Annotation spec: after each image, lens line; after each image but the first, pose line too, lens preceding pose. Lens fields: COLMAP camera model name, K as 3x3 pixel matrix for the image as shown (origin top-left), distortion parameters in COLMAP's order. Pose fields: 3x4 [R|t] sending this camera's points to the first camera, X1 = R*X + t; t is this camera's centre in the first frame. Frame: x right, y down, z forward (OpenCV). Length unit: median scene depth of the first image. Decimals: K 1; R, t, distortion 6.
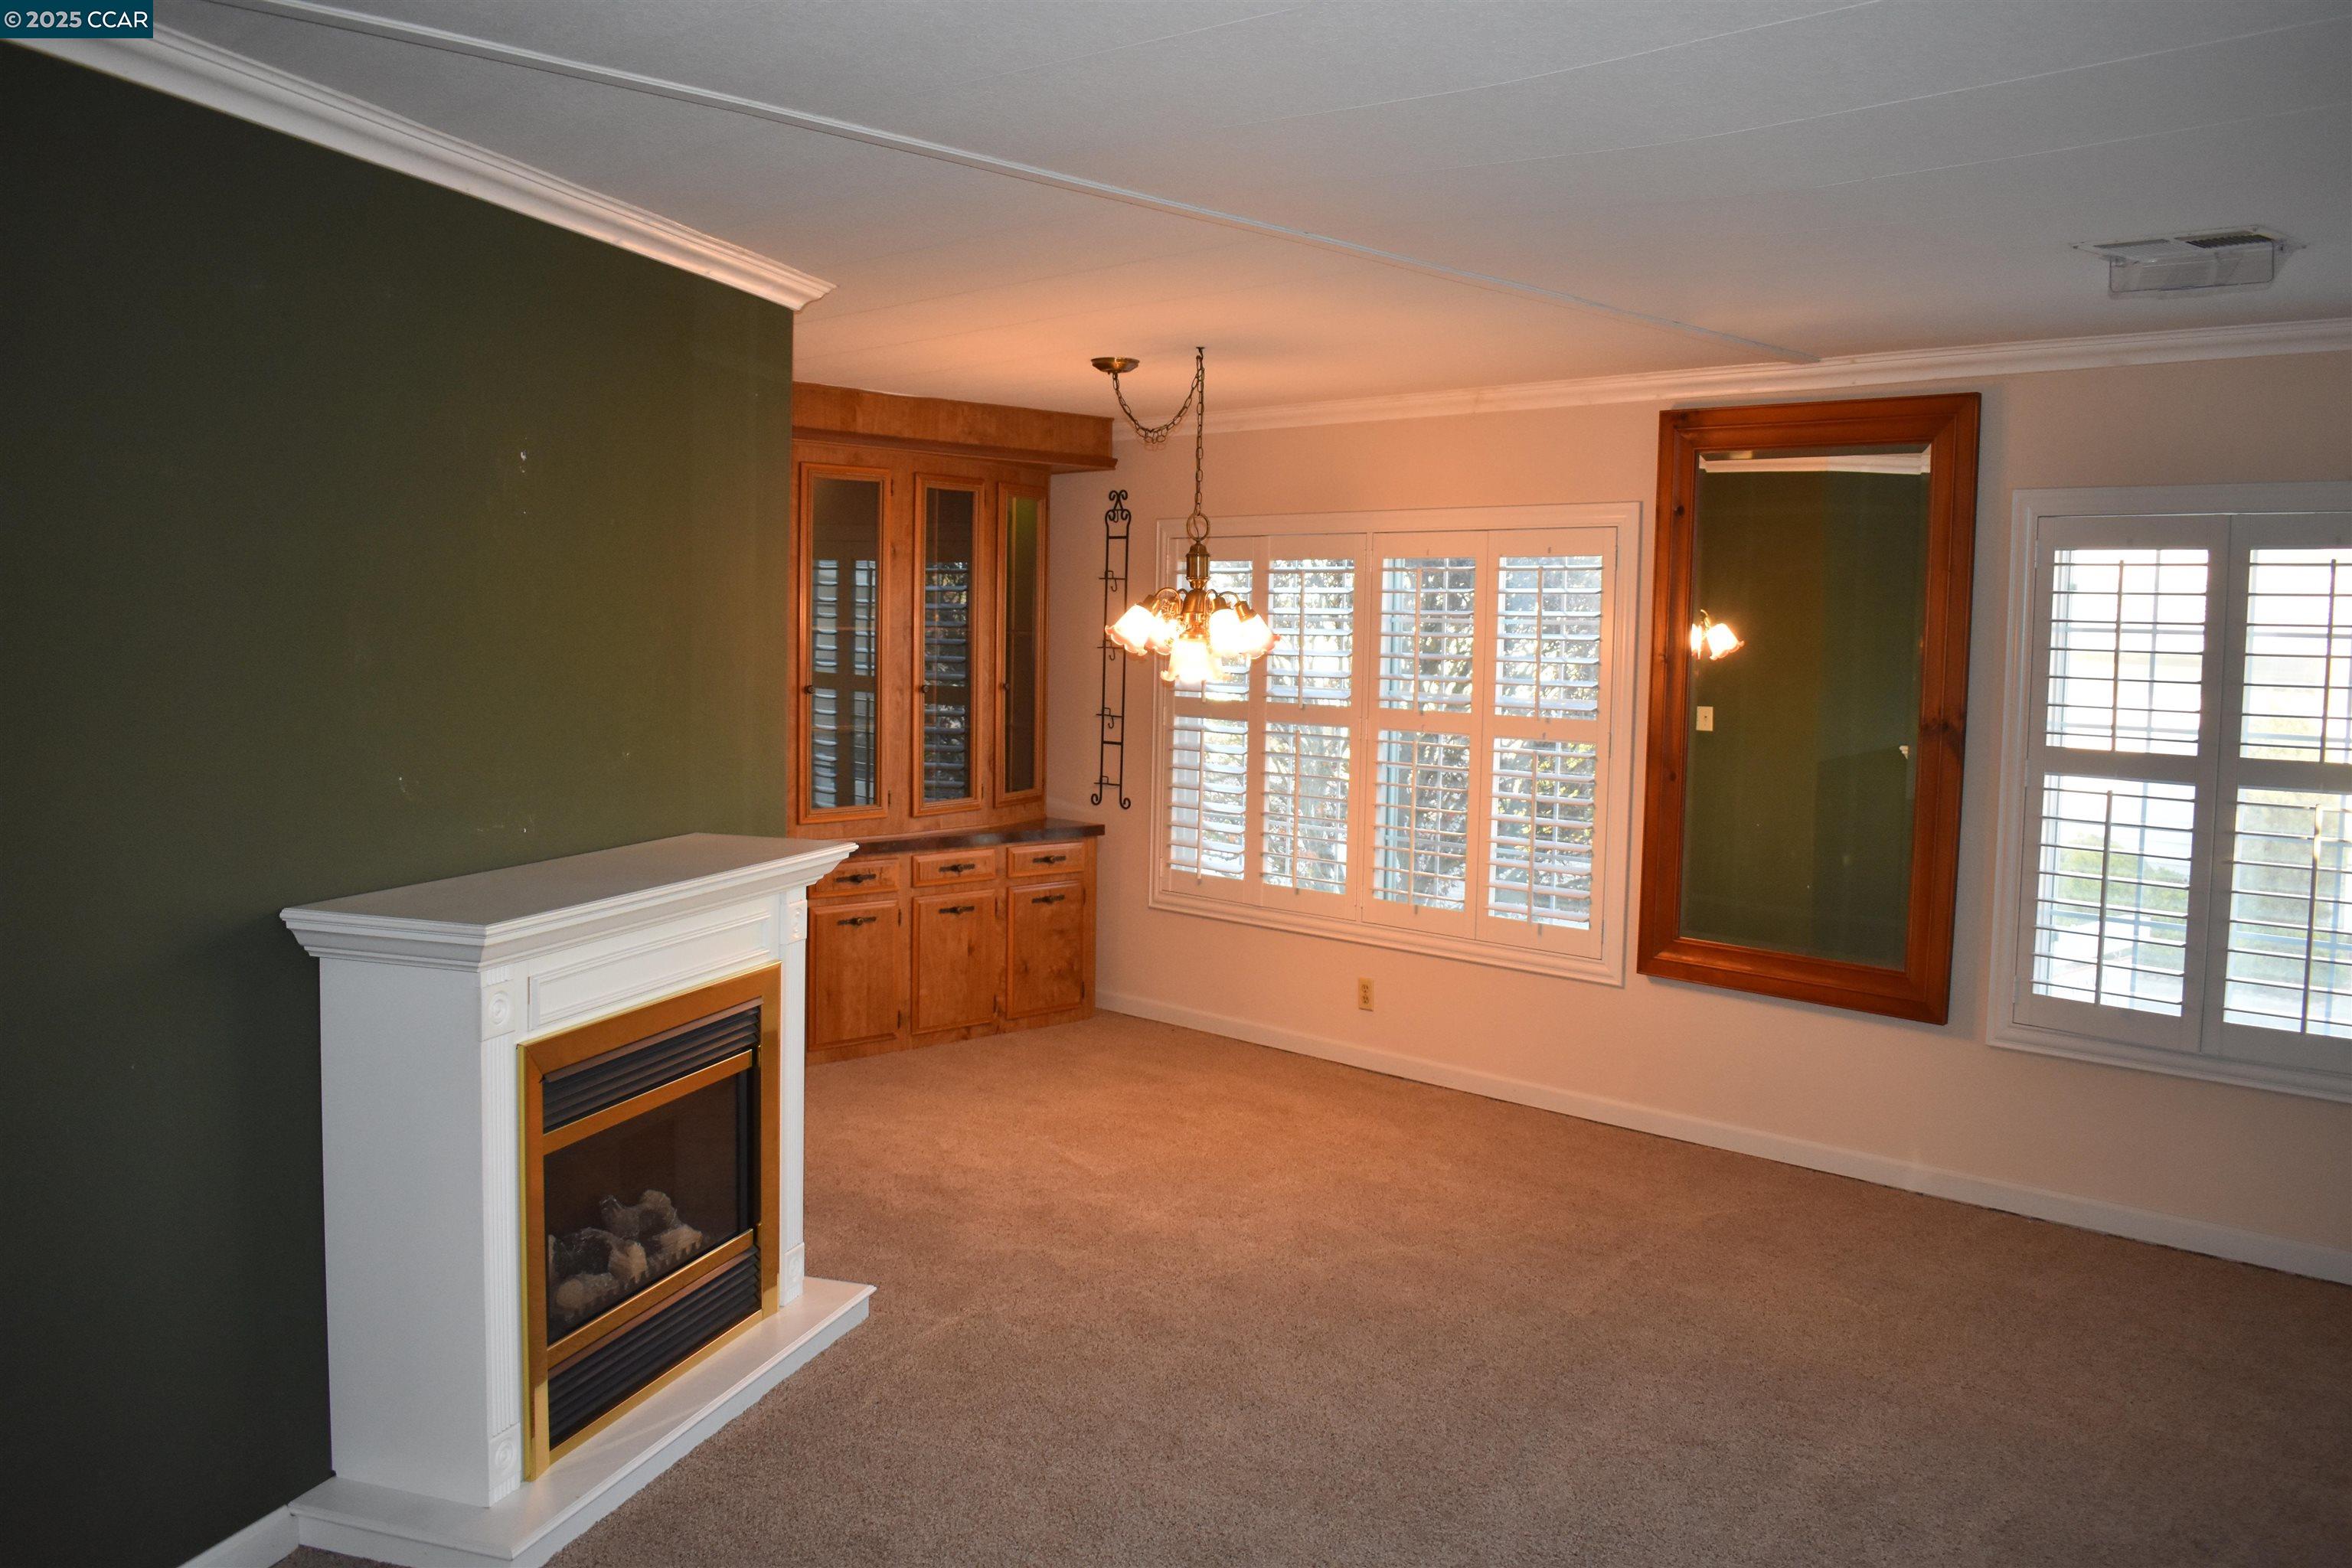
lens RADIAL K [[1909.7, 0, 1194.4], [0, 1909.7, 729.1], [0, 0, 1]] dist [-0.090748, 0.012506]
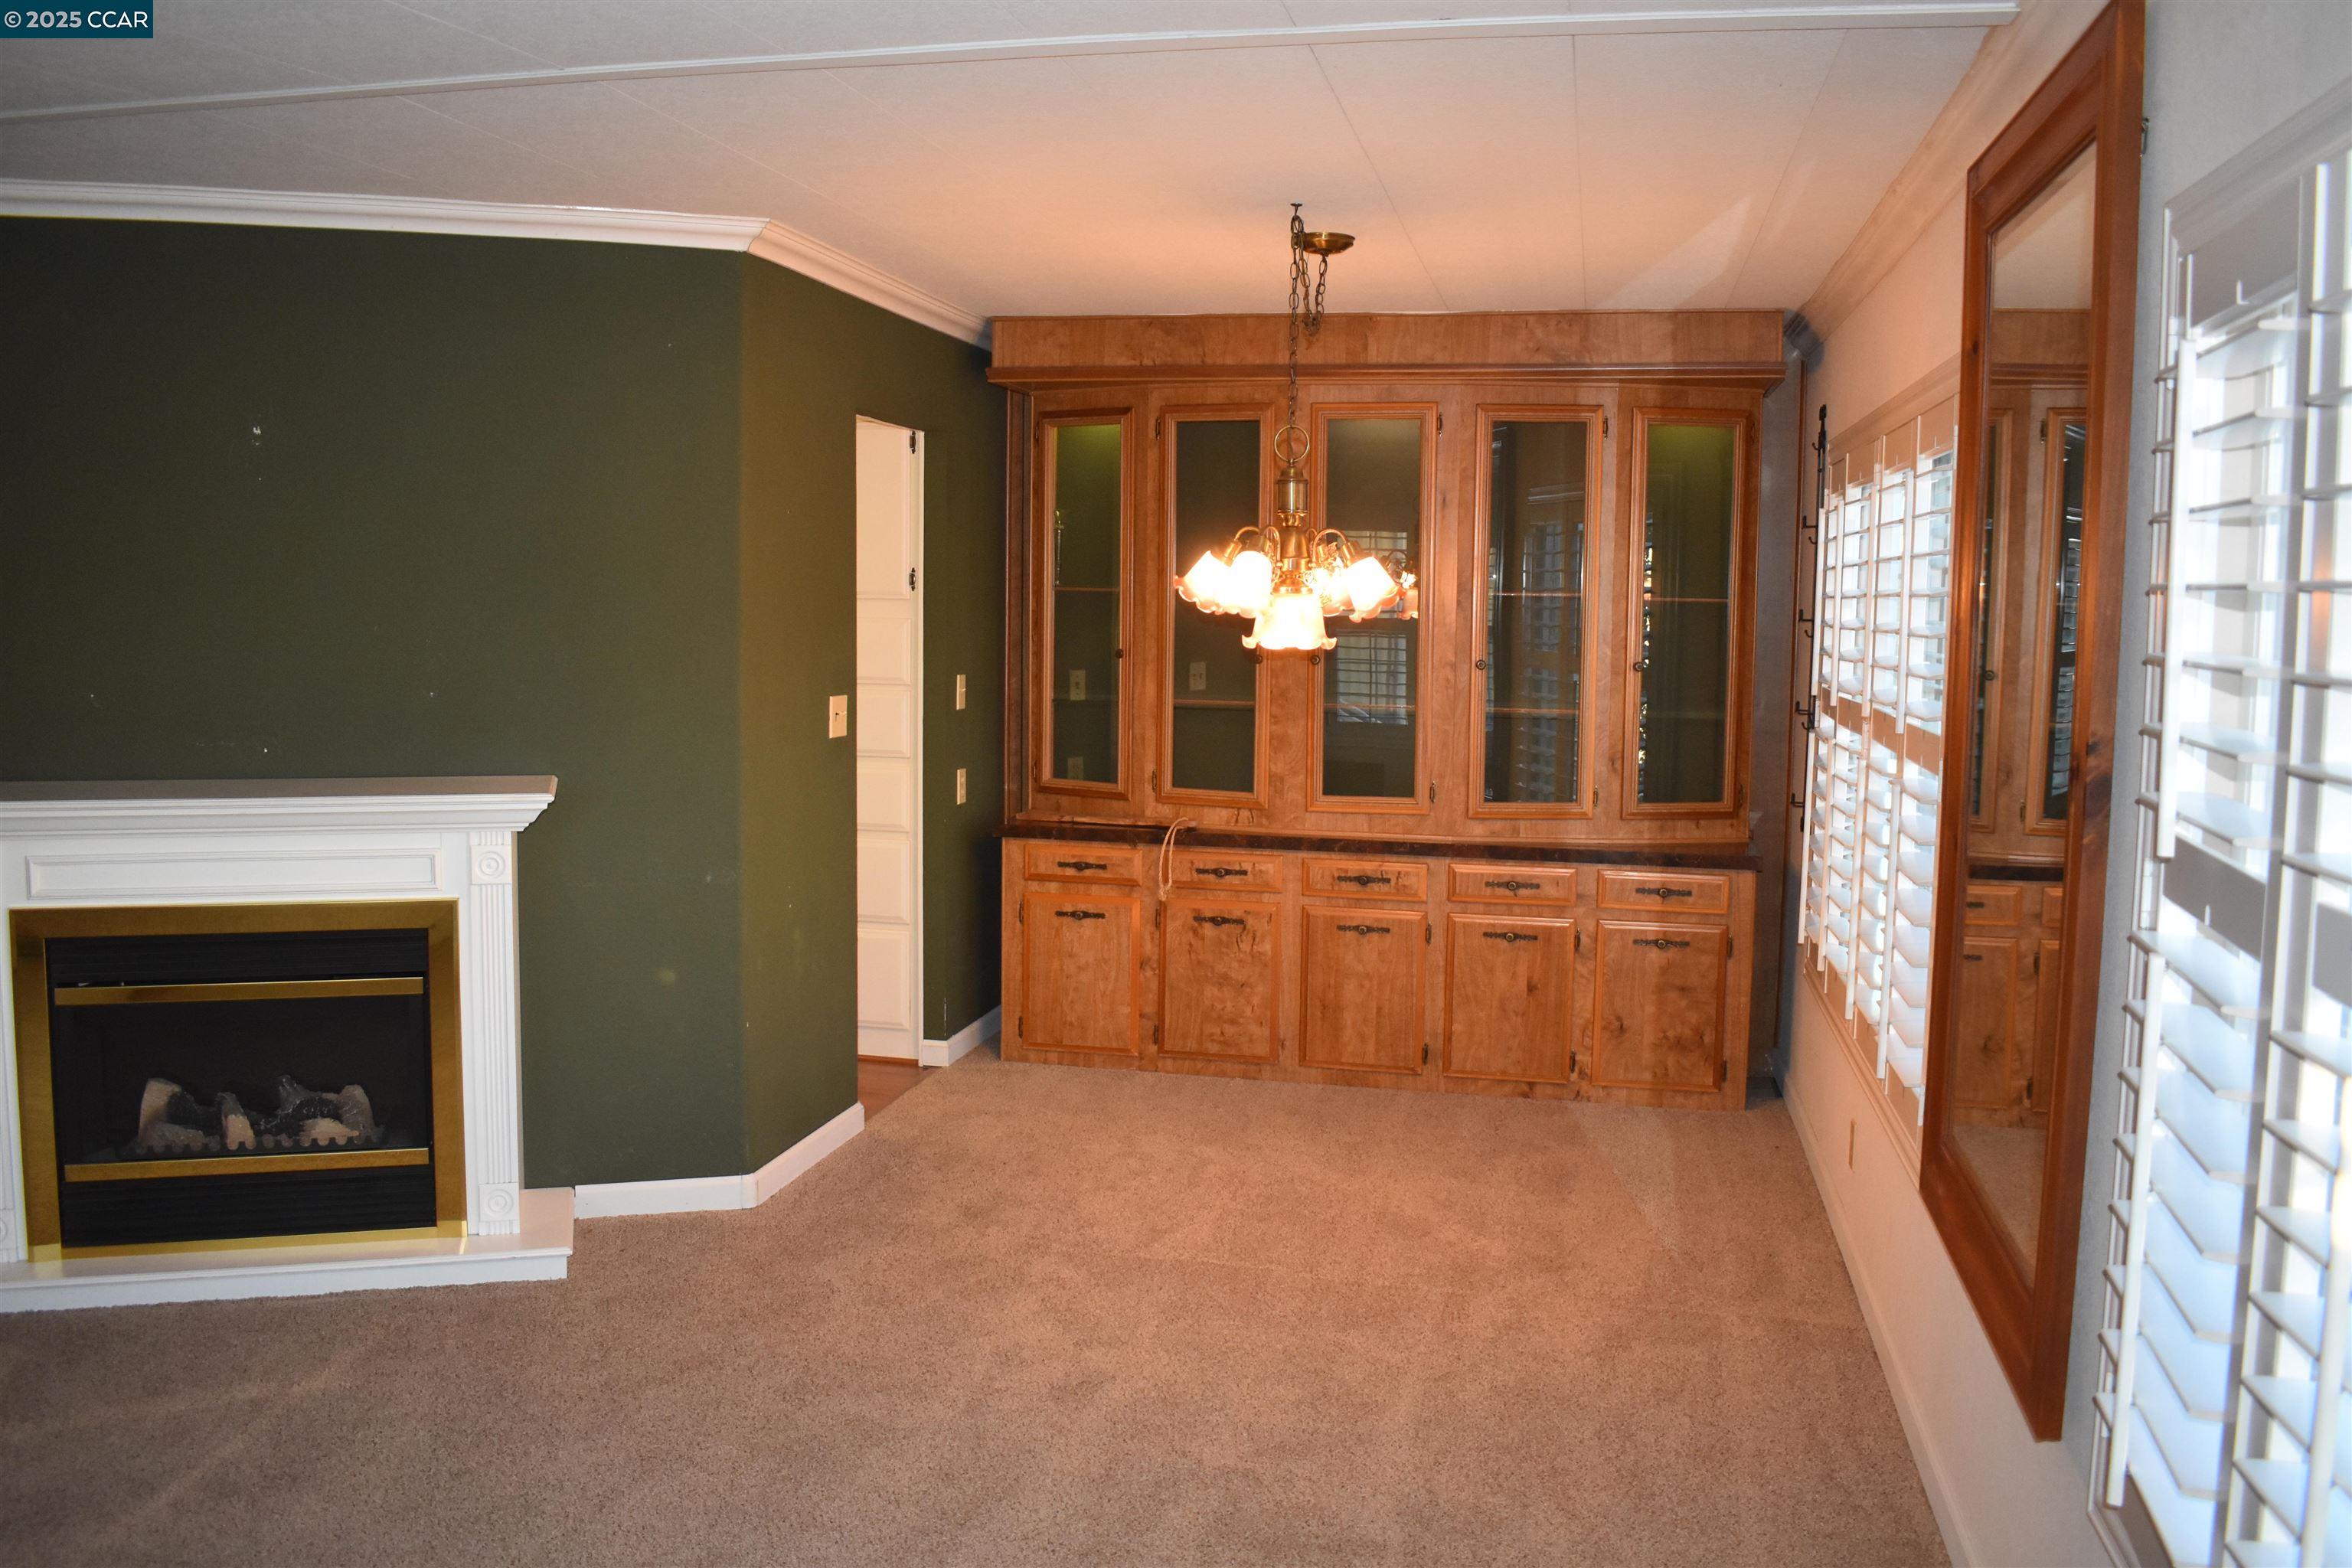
lens RADIAL K [[1909.7, 0, 1163.0], [0, 1909.7, 738.4], [0, 0, 1]] dist [-0.090748, 0.012506]
pose [[0.543317, 0.054997, -0.837724, 0.485001], [-0.049329, 0.998219, 0.033541, -0.010404], [0.838077, 0.023101, 0.545063, 0.437853]]
